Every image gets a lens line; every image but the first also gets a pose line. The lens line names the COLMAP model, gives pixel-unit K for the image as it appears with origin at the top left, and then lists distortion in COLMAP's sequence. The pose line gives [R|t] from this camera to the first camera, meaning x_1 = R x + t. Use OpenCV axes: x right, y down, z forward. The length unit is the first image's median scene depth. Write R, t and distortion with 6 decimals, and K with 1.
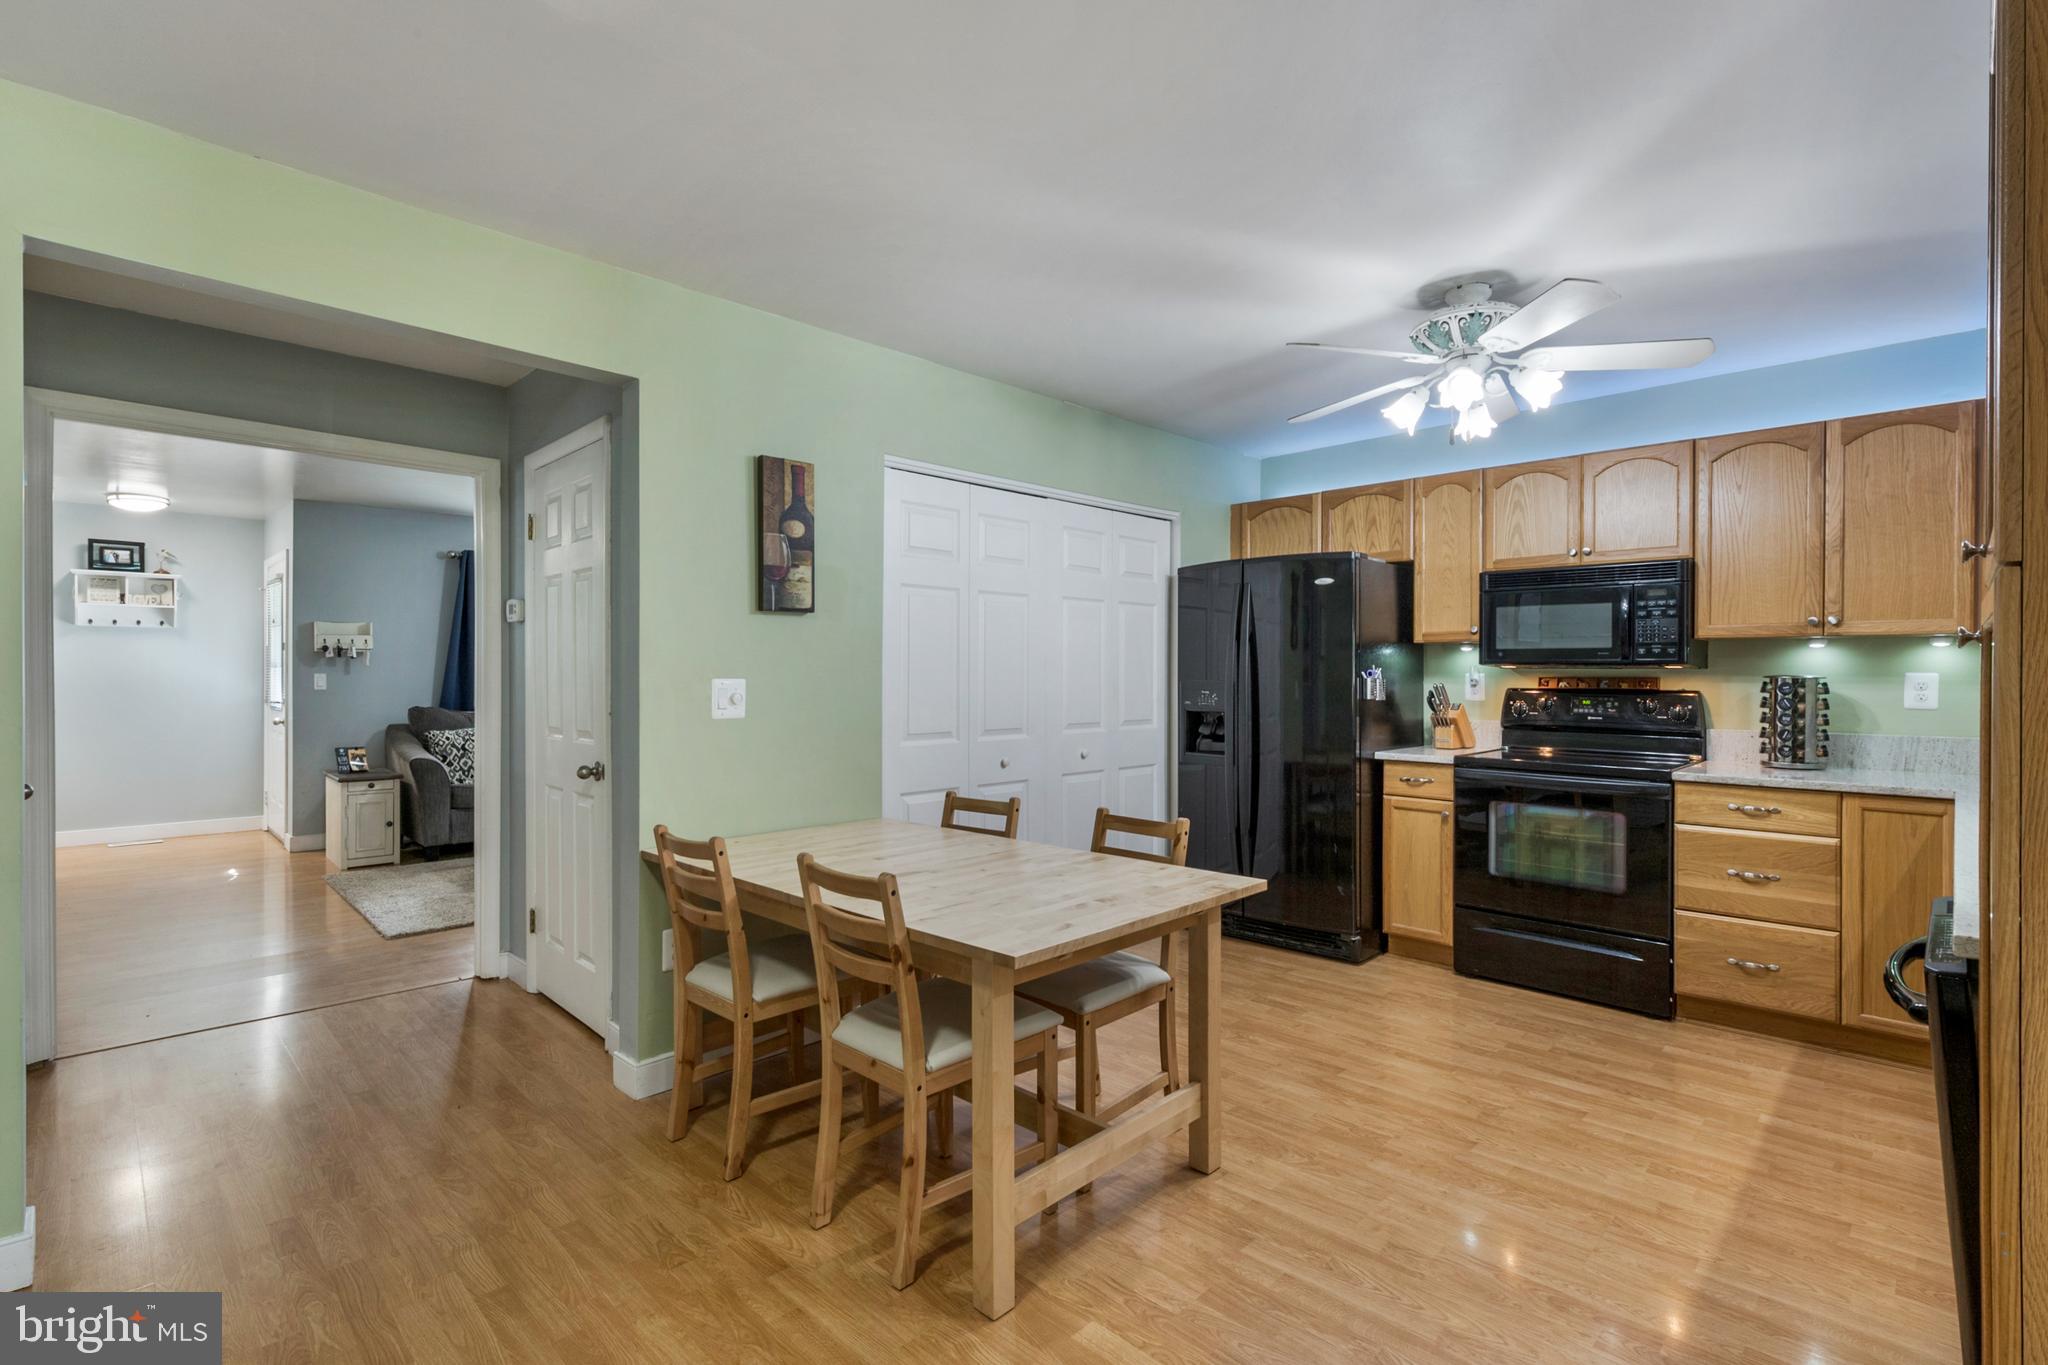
lens RADIAL K [[939.3, 0, 1023.7], [0, 939.3, 681.0], [0, 0, 1]] dist [-0.005848, -0.001078]
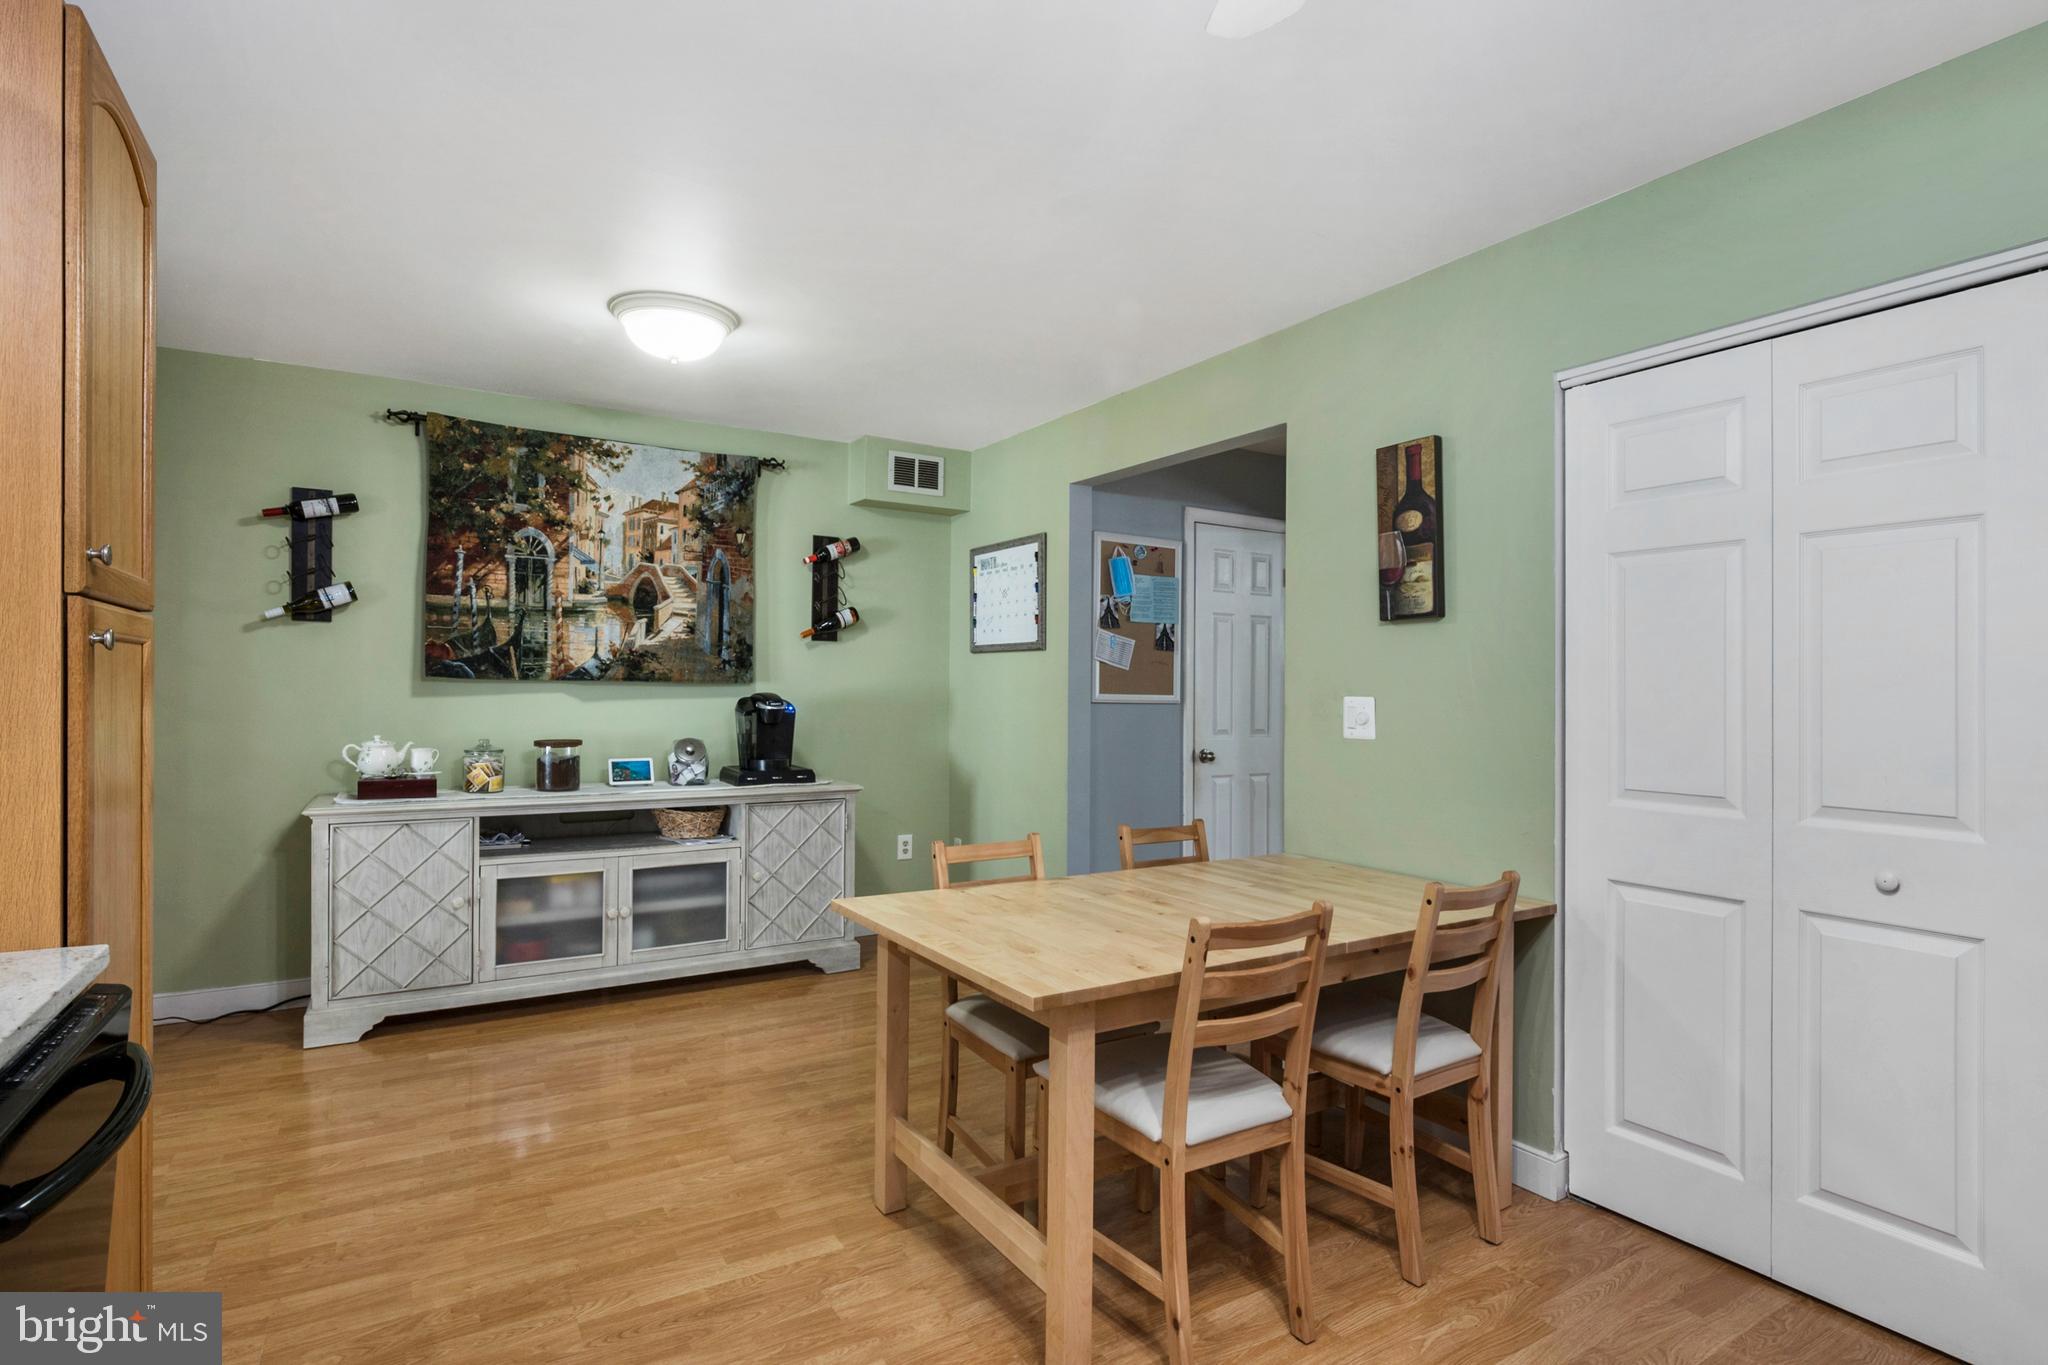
lens RADIAL K [[1022.3, 0, 1033.9], [0, 1022.3, 685.5], [0, 0, 1]] dist [-0.004073, -0.000061]
pose [[-0.239763, -0.007094, -0.970805, 0.374713], [-0.015673, 0.999871, -0.003435, -0.002527], [0.970705, 0.014392, -0.239844, 0.457232]]
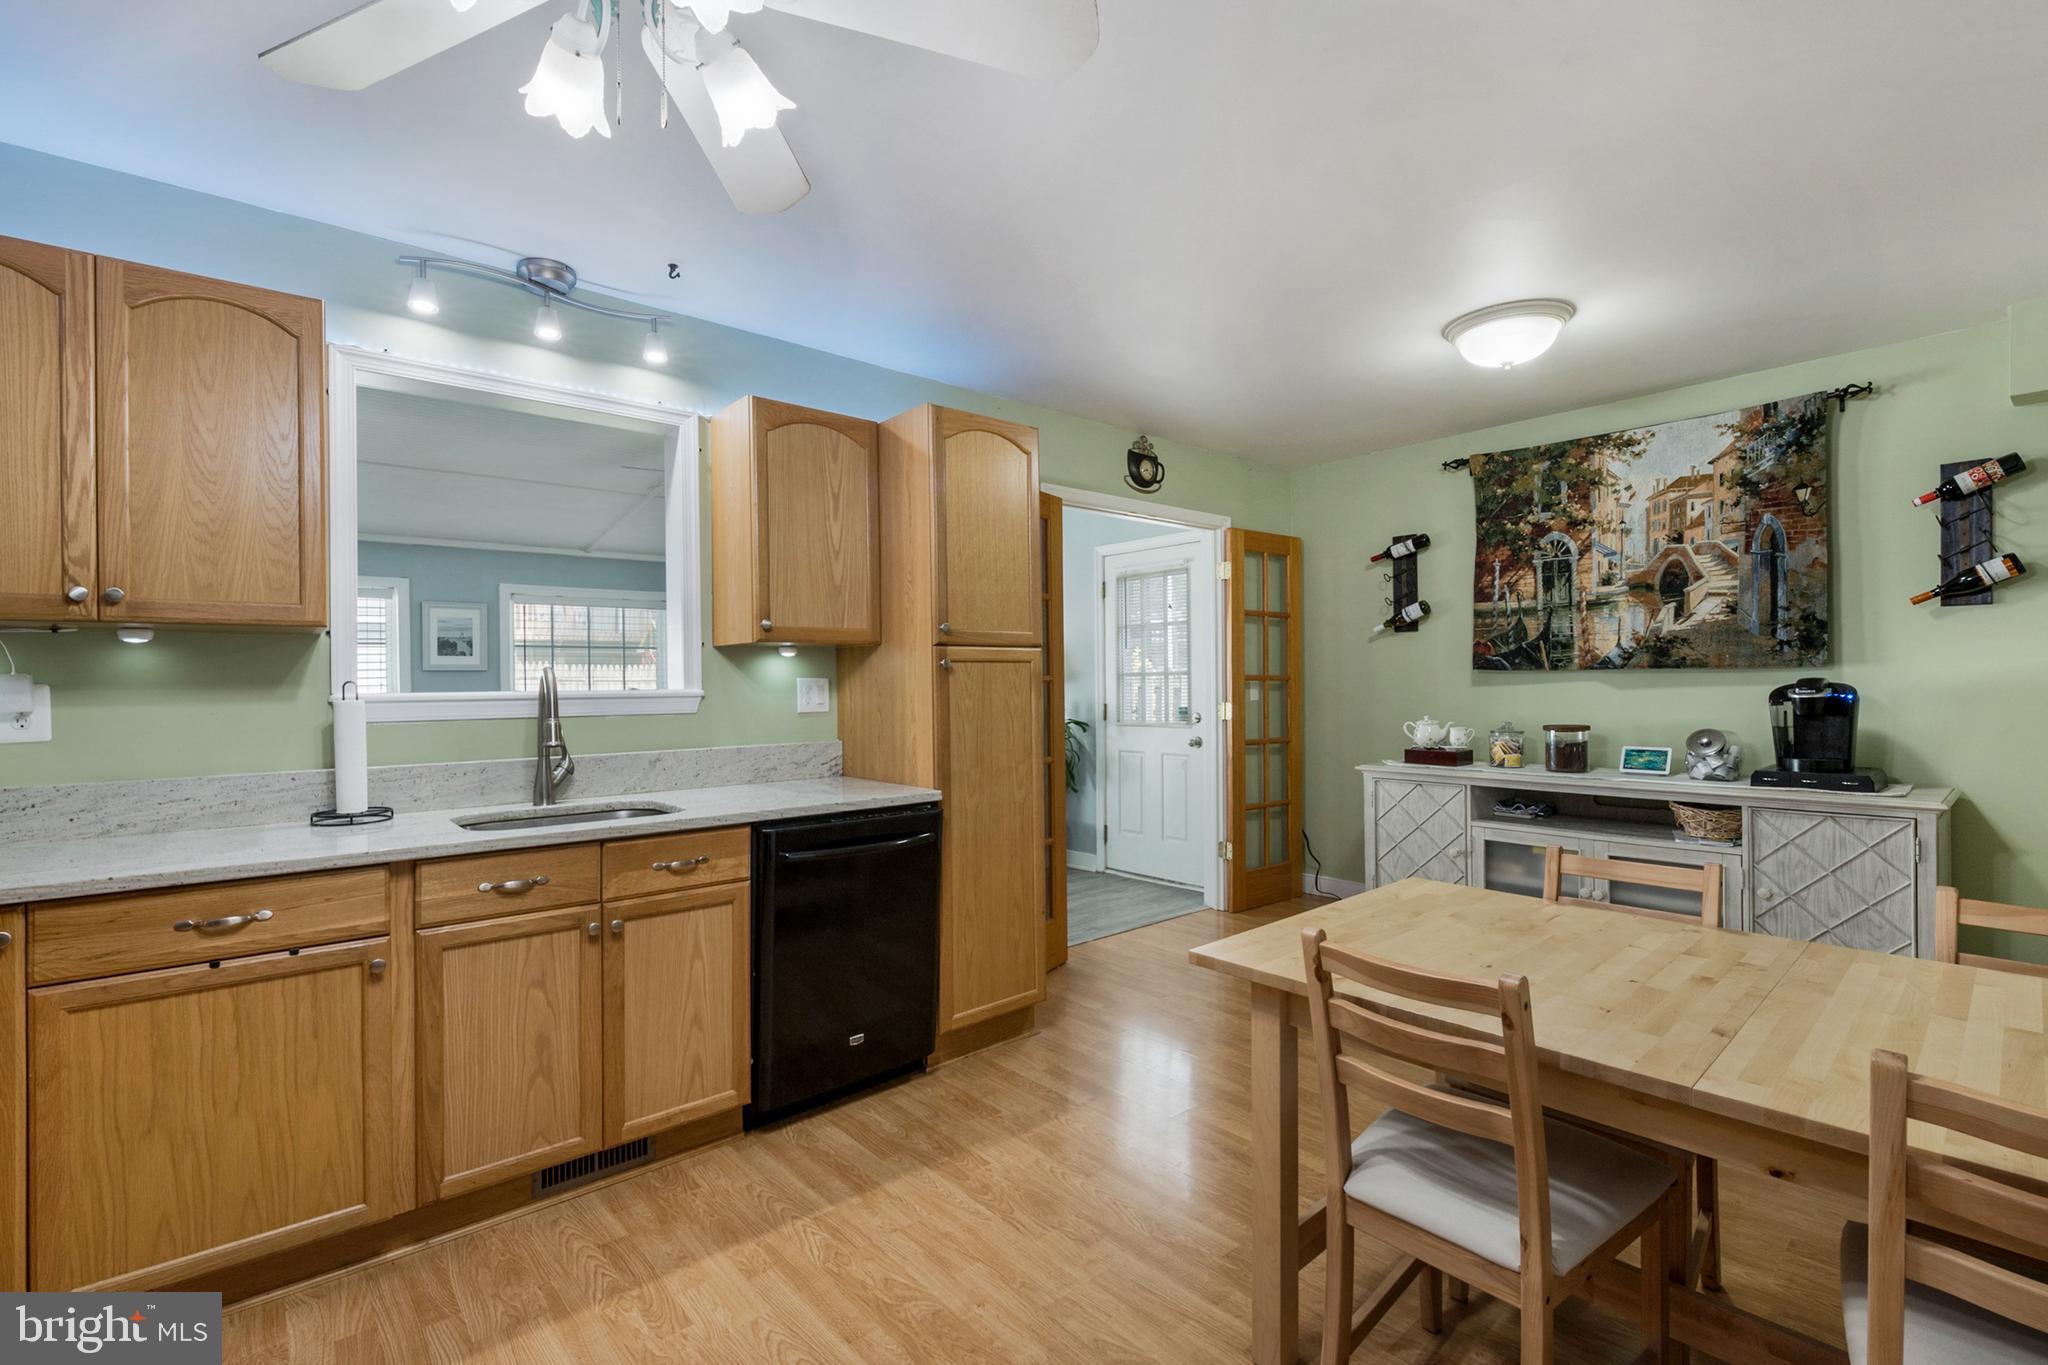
lens RADIAL K [[912.4, 0, 1015.2], [0, 912.4, 689.6], [0, 0, 1]] dist [-0.001261, -0.000994]
pose [[-0.995676, 0.008714, 0.092483, 0.124521], [0.010076, 0.999847, 0.014272, -0.002537], [-0.092345, 0.015142, -0.995612, 0.677781]]
